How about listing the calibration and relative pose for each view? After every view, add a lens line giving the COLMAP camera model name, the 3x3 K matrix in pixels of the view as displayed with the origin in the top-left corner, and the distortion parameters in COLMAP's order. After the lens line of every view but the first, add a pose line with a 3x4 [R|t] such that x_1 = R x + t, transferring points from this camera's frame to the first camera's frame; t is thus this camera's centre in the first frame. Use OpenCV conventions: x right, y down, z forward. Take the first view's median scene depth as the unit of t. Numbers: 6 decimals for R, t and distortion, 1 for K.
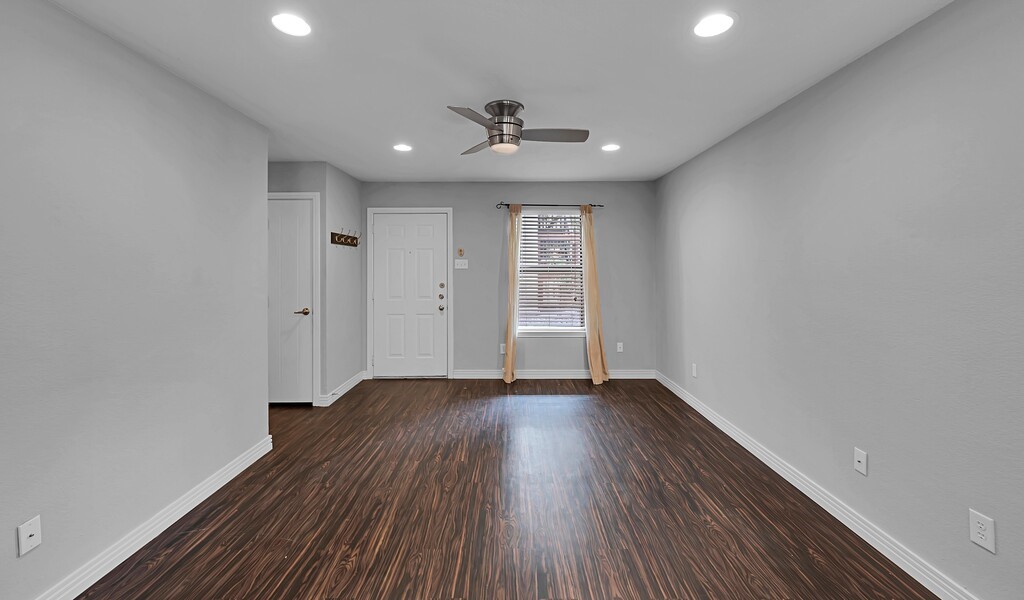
lens RADIAL K [[407.1, 0, 510.4], [0, 407.1, 265.1], [0, 0, 1]] dist [-0.002664, -0.000550]
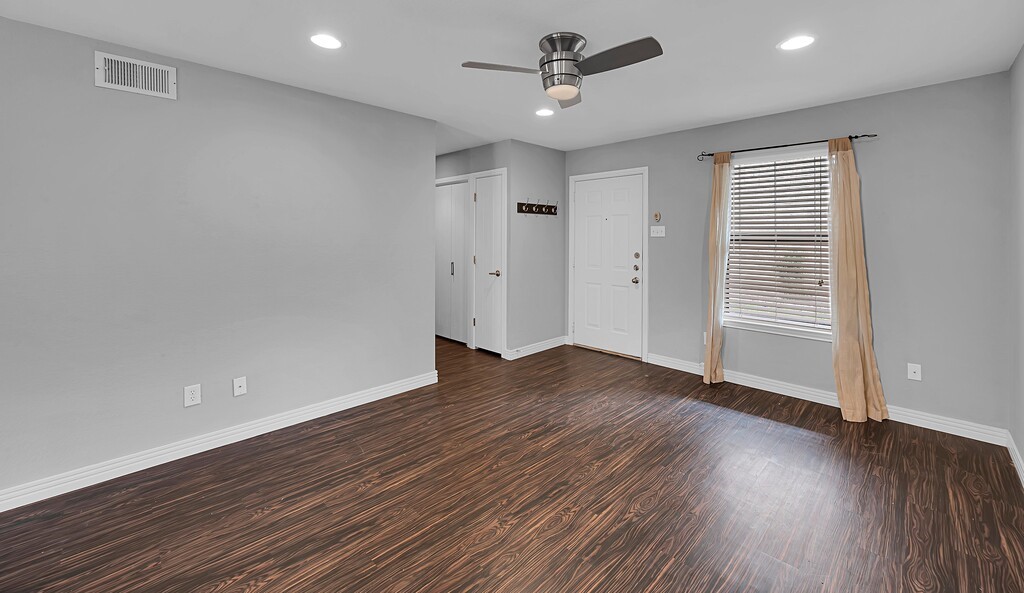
lens RADIAL K [[409.5, 0, 517.1], [0, 409.5, 240.4], [0, 0, 1]] dist [-0.000772, -0.000206]
pose [[0.710431, 0.010872, -0.703683, 0.309931], [0.000470, 0.999873, 0.015923, 0.002988], [0.703767, -0.011643, 0.710335, 0.204023]]
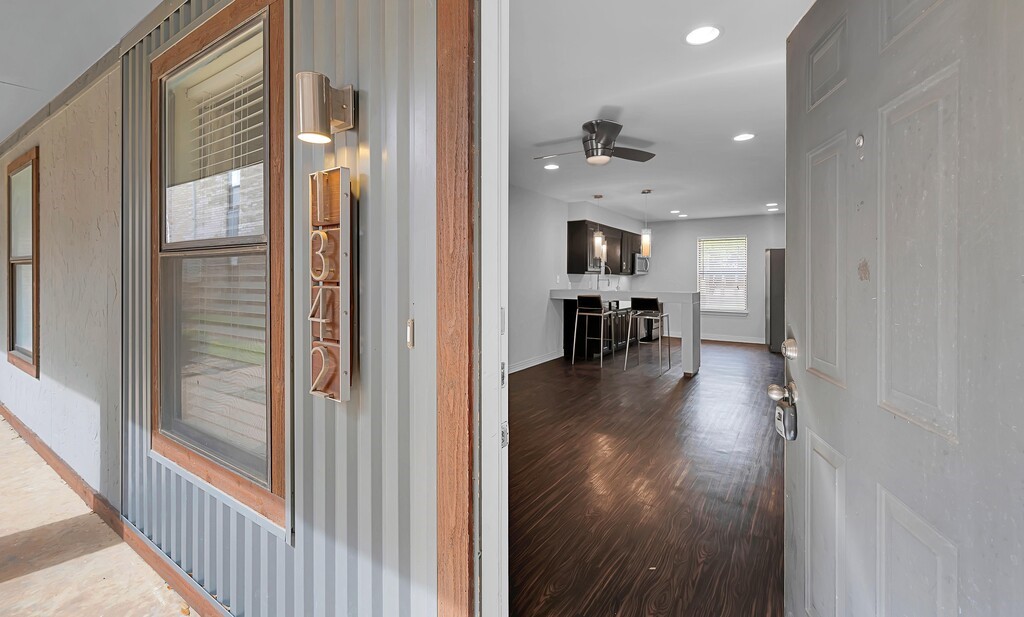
lens RADIAL K [[435.5, 0, 511.0], [0, 435.5, 275.7], [0, 0, 1]] dist [-0.000407, -0.000040]
pose [[-0.830781, -0.001156, 0.556598, -0.305309], [-0.004926, 0.999974, -0.005277, 0.033275], [-0.556577, -0.007126, -0.830766, 1.327136]]
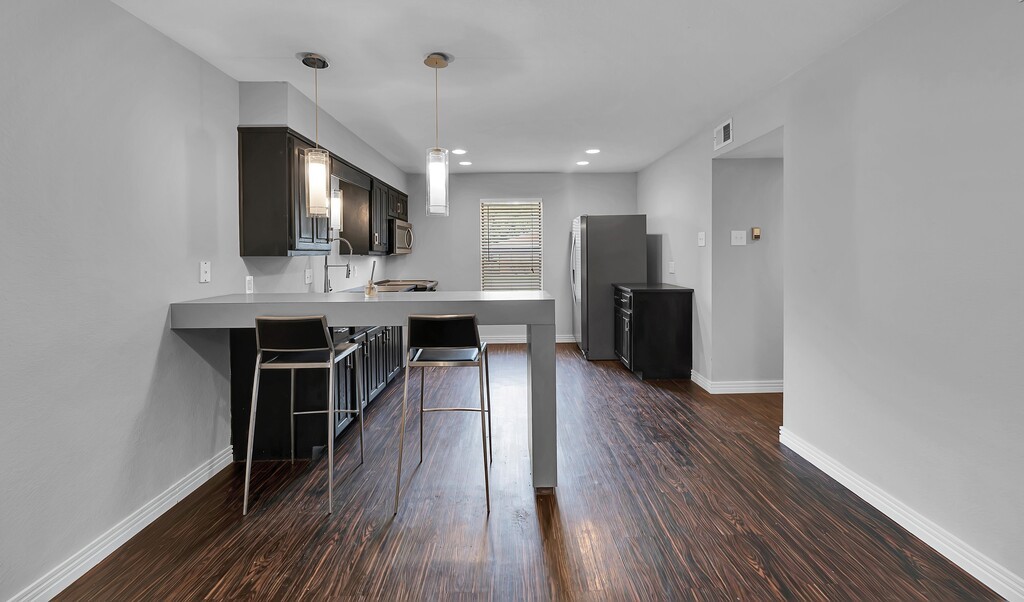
lens RADIAL K [[409.3, 0, 513.1], [0, 409.3, 256.9], [0, 0, 1]] dist [-0.001416, -0.000171]
pose [[-0.999861, 0.012925, -0.010537, 0.002679], [0.012842, 0.999887, 0.007844, 0.018152], [0.010637, 0.007707, -0.999914, 0.521803]]
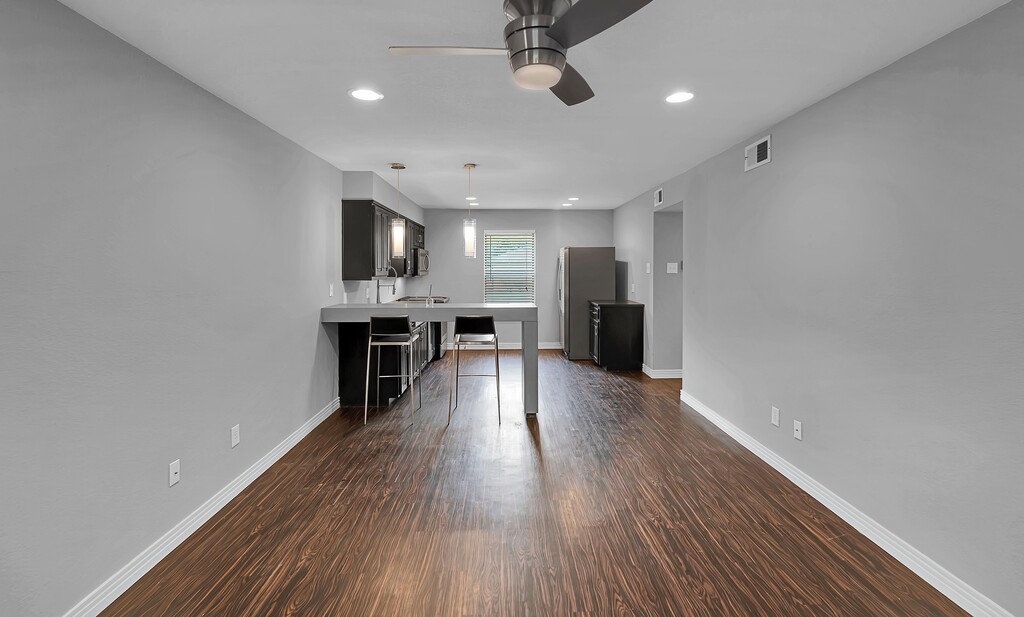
lens RADIAL K [[461.4, 0, 512.5], [0, 461.4, 271.4], [0, 0, 1]] dist [-0.000127, -0.000091]
pose [[-0.999733, 0.005416, -0.022473, 0.022834], [0.005286, 0.999969, 0.005822, -0.008297], [0.022503, 0.005702, -0.999731, 1.006588]]
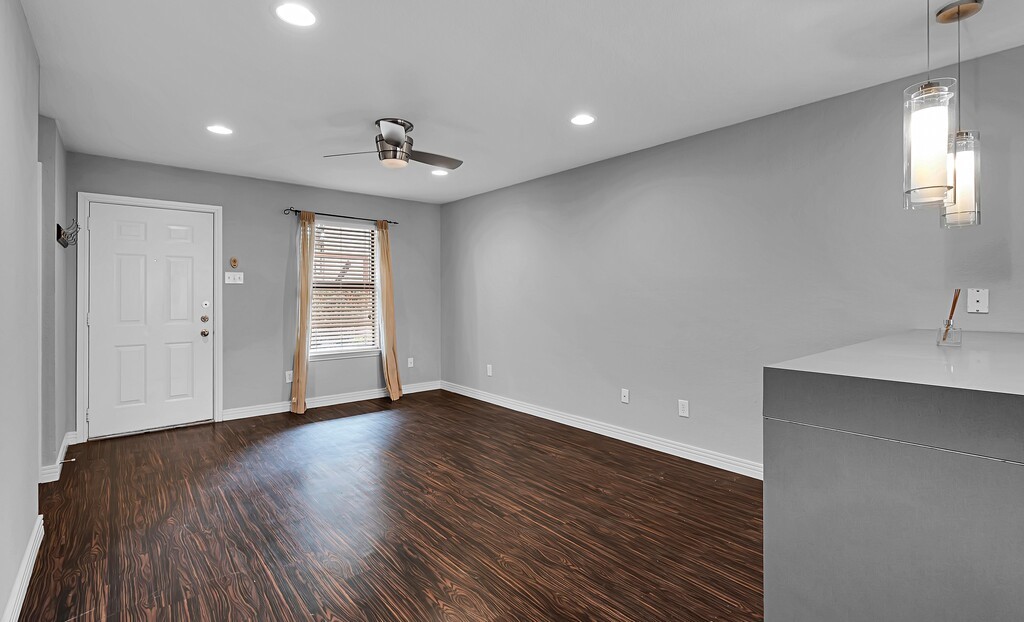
lens RADIAL K [[468.9, 0, 512.7], [0, 468.9, 292.7], [0, 0, 1]] dist [-0.003702, -0.000589]
pose [[0.759997, 0.003993, 0.649914, -0.343221], [-0.003264, 0.999992, -0.002328, 0.030900], [-0.649918, -0.000352, 0.760004, -0.074828]]
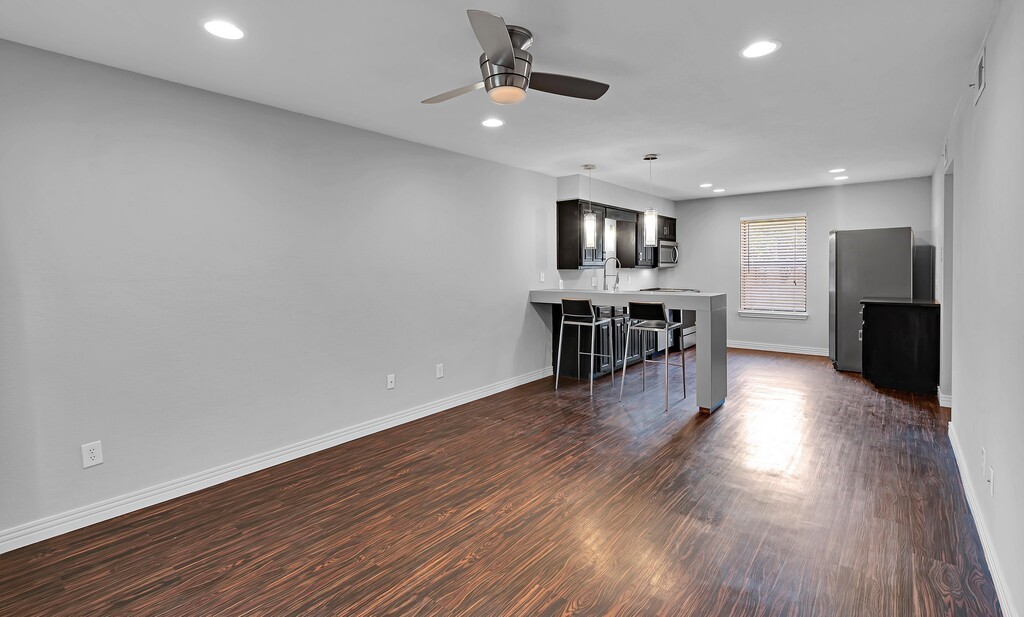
lens RADIAL K [[465.6, 0, 515.1], [0, 465.6, 276.0], [0, 0, 1]] dist [-0.000067, -0.000015]
pose [[-0.772082, -0.002803, 0.635517, -0.336932], [0.009770, 0.999820, 0.016280, 0.013727], [-0.635448, 0.018779, -0.771915, 0.992663]]
